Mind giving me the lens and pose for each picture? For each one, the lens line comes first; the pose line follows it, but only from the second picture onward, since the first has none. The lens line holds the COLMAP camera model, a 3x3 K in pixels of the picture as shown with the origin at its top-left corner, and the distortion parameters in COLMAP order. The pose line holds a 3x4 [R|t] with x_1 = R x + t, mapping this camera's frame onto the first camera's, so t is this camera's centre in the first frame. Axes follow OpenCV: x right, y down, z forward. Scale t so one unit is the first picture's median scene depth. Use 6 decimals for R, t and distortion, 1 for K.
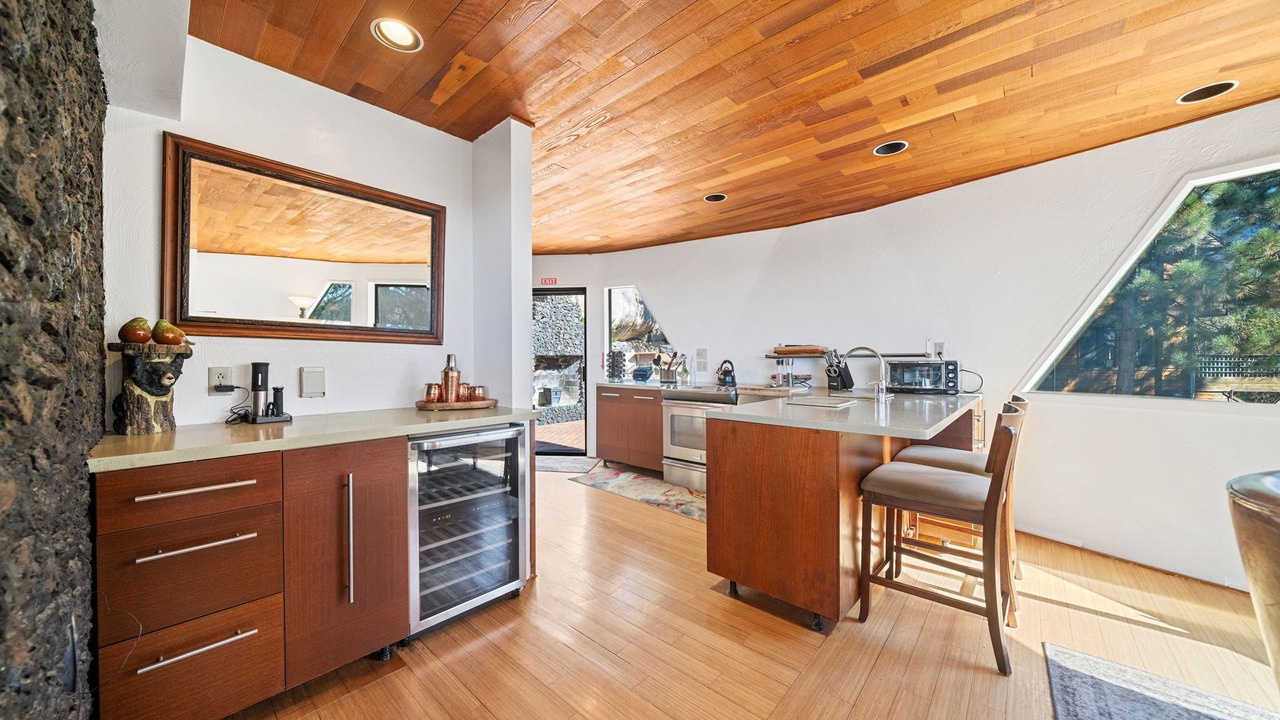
lens RADIAL K [[440.4, 0, 638.8], [0, 440.4, 359.5], [0, 0, 1]] dist [-0.002873, -0.000189]
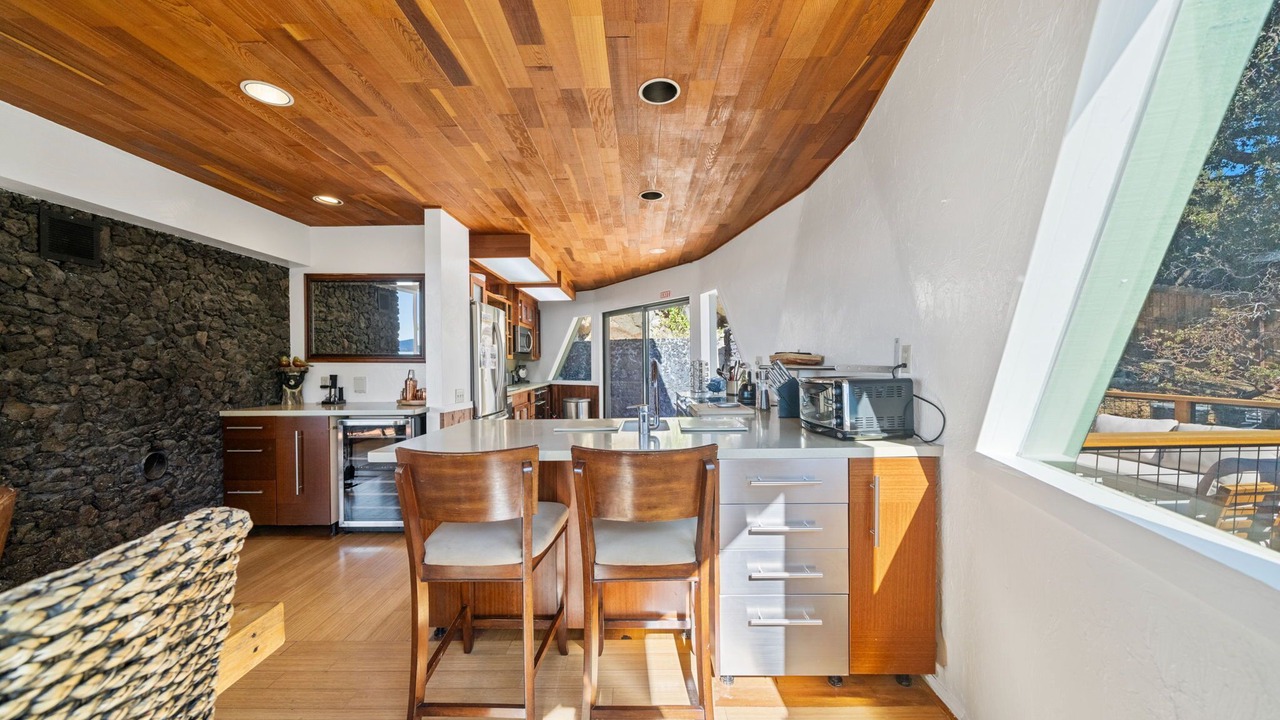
lens RADIAL K [[440.4, 0, 636.8], [0, 440.4, 363.0], [0, 0, 1]] dist [-0.002873, -0.000189]
pose [[0.661453, -0.005172, -0.749969, 0.641346], [0.008056, 0.999968, 0.000209, -0.014544], [0.749943, -0.006180, 0.661473, 0.280637]]
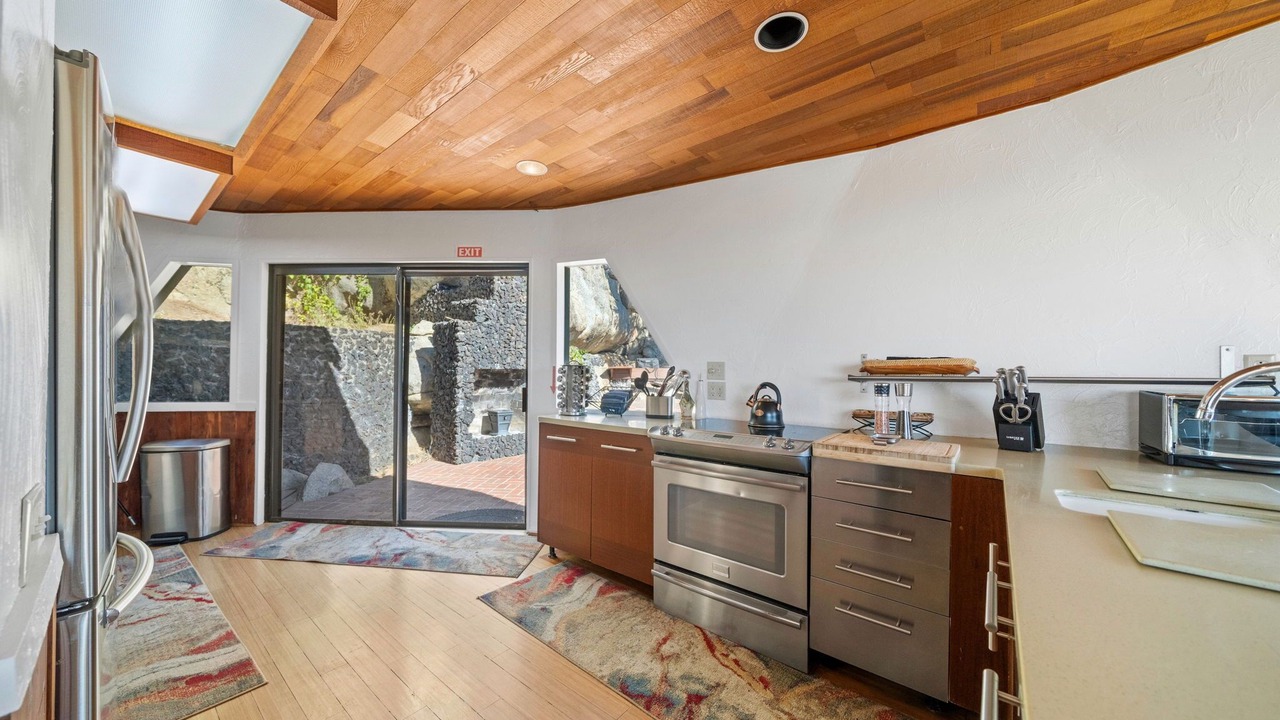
lens RADIAL K [[440.4, 0, 633.4], [0, 440.4, 368.5], [0, 0, 1]] dist [-0.002873, -0.000189]
pose [[0.998866, 0.012243, 0.046015, 0.002960], [-0.011701, 0.999859, -0.012037, -0.007594], [-0.046156, 0.011485, 0.998868, 0.421080]]
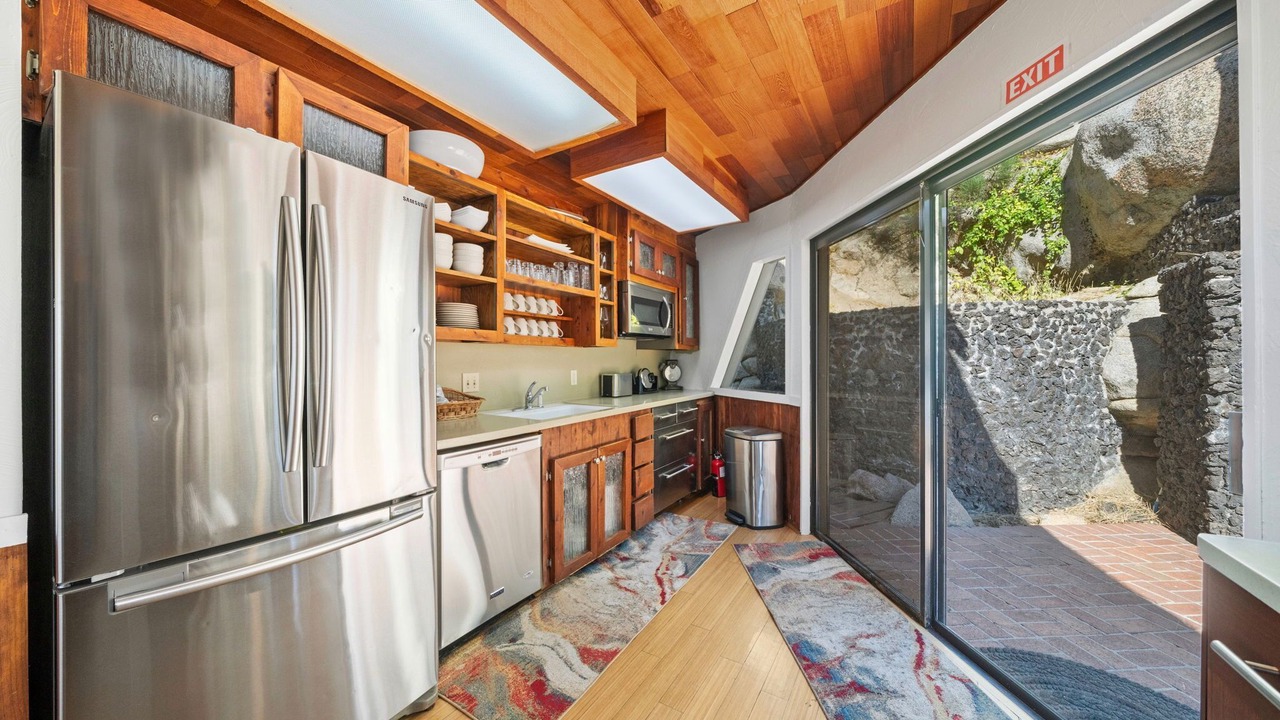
lens RADIAL K [[440.4, 0, 635.8], [0, 440.4, 361.5], [0, 0, 1]] dist [-0.002873, -0.000189]
pose [[0.172327, 0.003465, -0.985034, 0.017262], [0.000372, 0.999994, 0.003583, -0.008295], [0.985040, -0.000984, 0.172325, 0.837544]]
